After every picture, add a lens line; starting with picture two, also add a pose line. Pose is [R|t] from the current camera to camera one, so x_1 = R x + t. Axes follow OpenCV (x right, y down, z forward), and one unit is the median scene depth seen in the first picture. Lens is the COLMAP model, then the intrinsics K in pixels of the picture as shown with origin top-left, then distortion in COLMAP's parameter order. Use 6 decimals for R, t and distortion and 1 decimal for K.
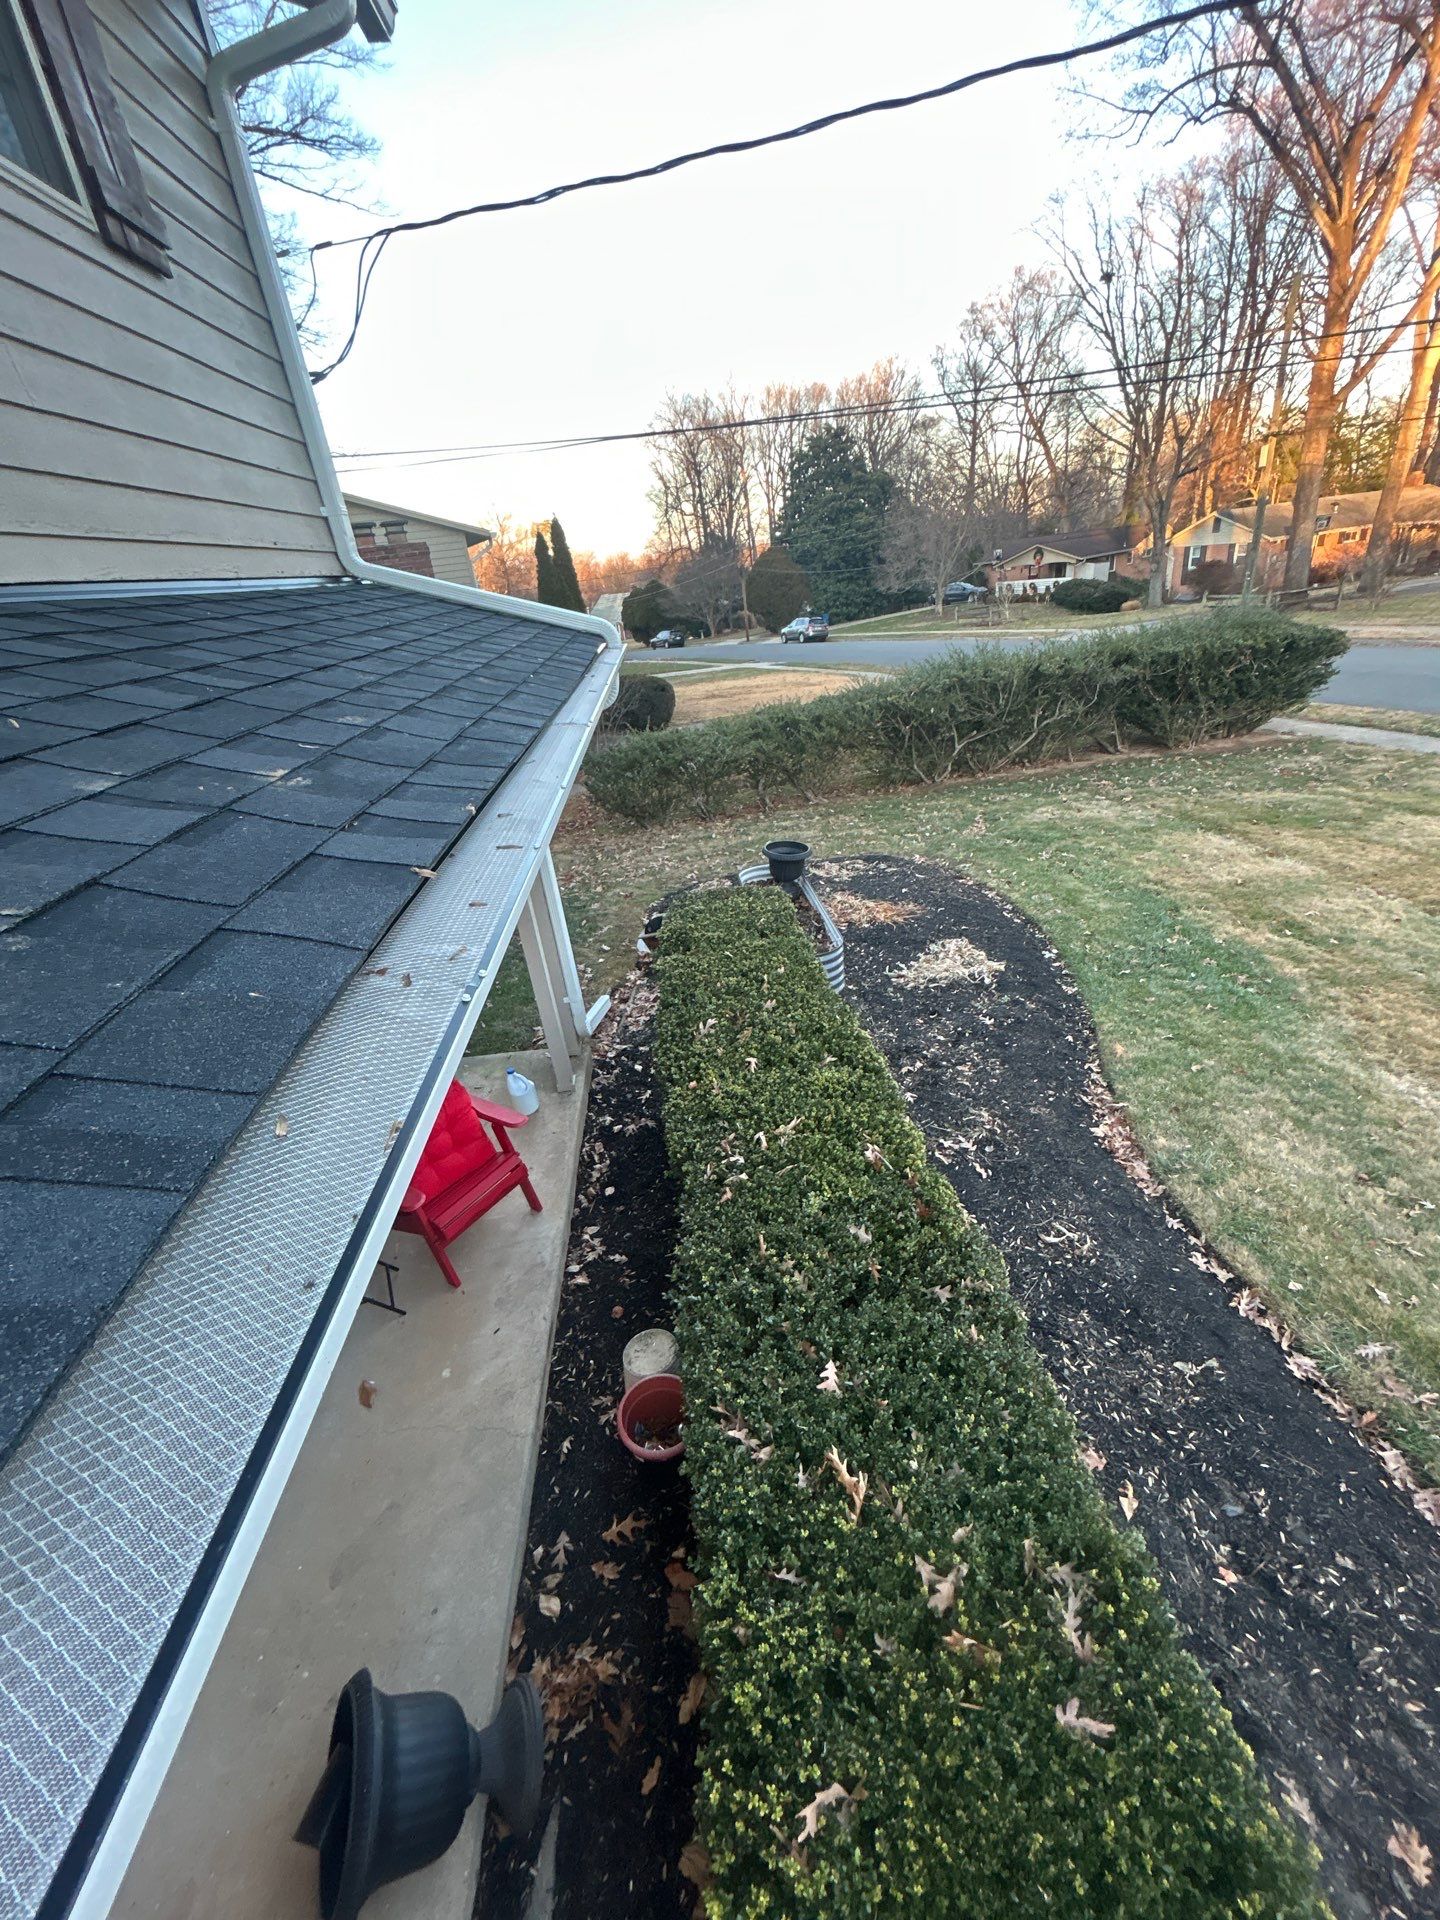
lens RADIAL K [[790.2, 0, 720.0], [0, 790.2, 960.0], [0, 0, 1]] dist [-0.000625, -0.000053]
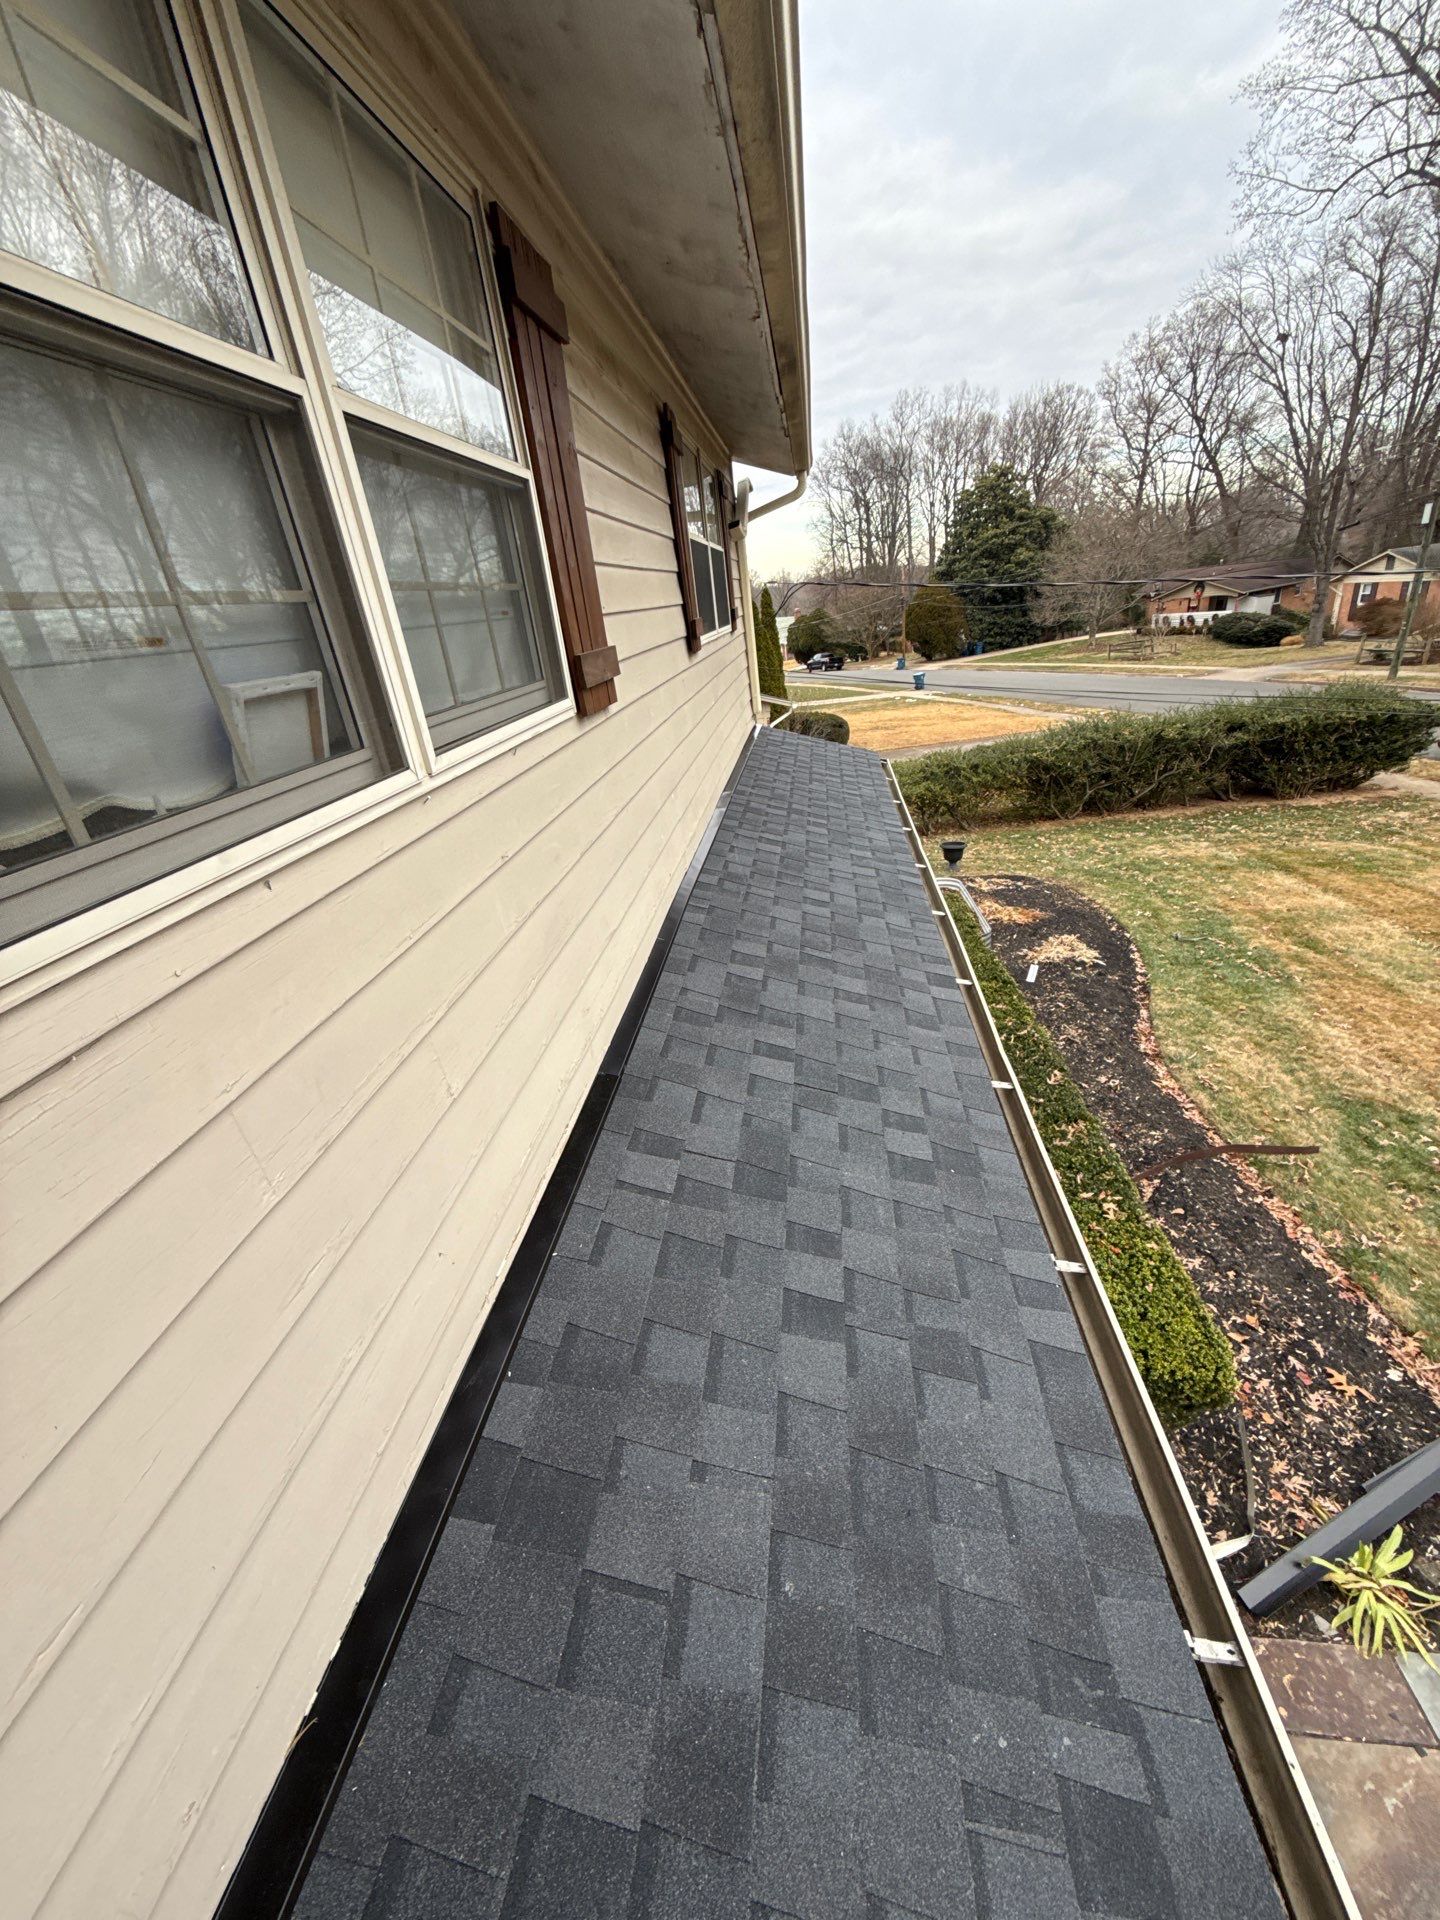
lens RADIAL K [[749.3, 0, 722.5], [0, 749.3, 952.7], [0, 0, 1]] dist [-0.001046, -0.000543]
pose [[0.983665, 0.074002, -0.164093, -0.056898], [-0.074726, 0.997203, 0.001767, 0.027132], [0.163764, 0.010523, 0.986443, -0.262314]]
